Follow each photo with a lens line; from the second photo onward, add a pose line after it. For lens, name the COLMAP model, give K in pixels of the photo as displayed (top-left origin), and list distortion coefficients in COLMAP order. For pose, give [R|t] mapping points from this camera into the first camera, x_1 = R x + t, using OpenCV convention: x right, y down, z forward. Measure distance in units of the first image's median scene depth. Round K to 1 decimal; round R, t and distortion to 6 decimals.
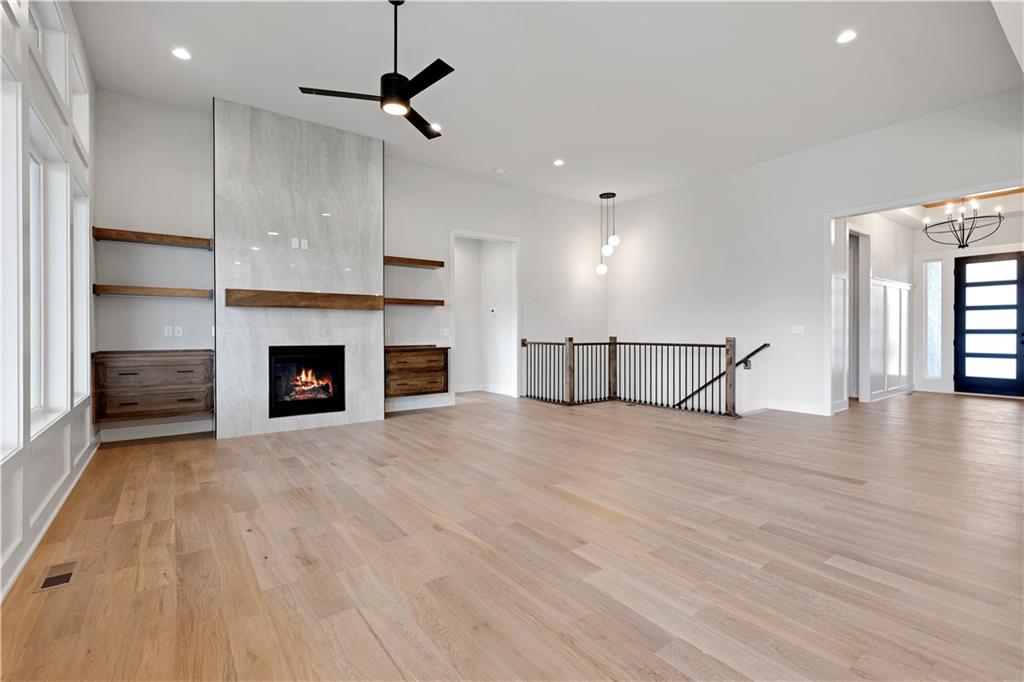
lens RADIAL K [[468.1, 0, 507.3], [0, 468.1, 336.1], [0, 0, 1]] dist [0.000918, 0.000650]
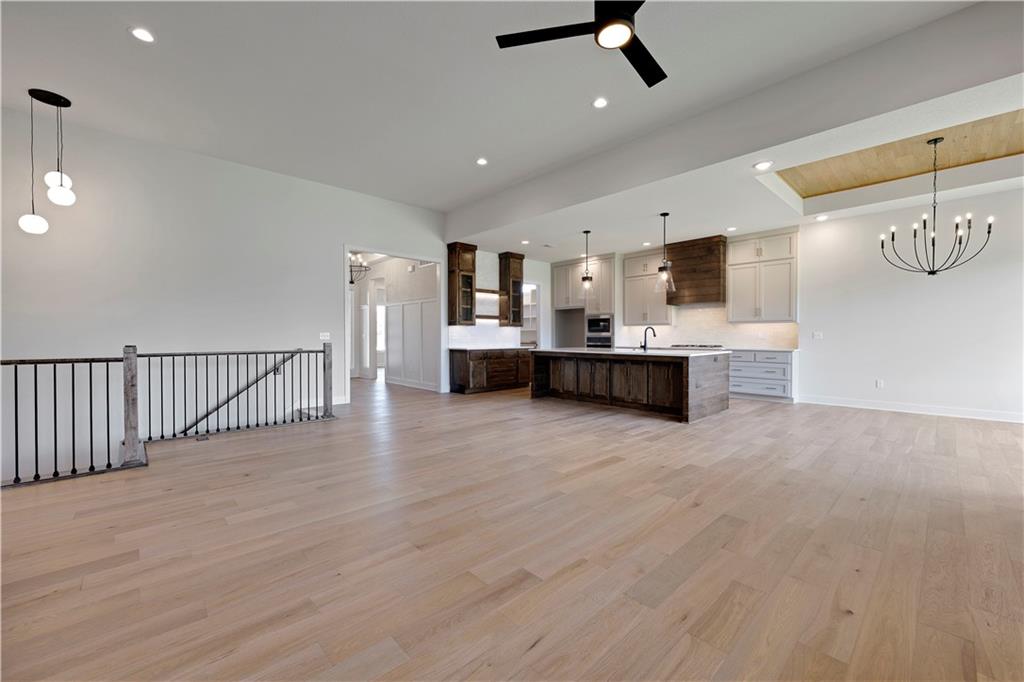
lens RADIAL K [[412.8, 0, 512.1], [0, 412.8, 335.9], [0, 0, 1]] dist [0.000140, -0.000040]
pose [[-0.130559, 0.006131, 0.991422, -0.875180], [0.010791, 0.999930, -0.004762, -0.007045], [-0.991382, 0.010076, -0.130616, 1.252592]]
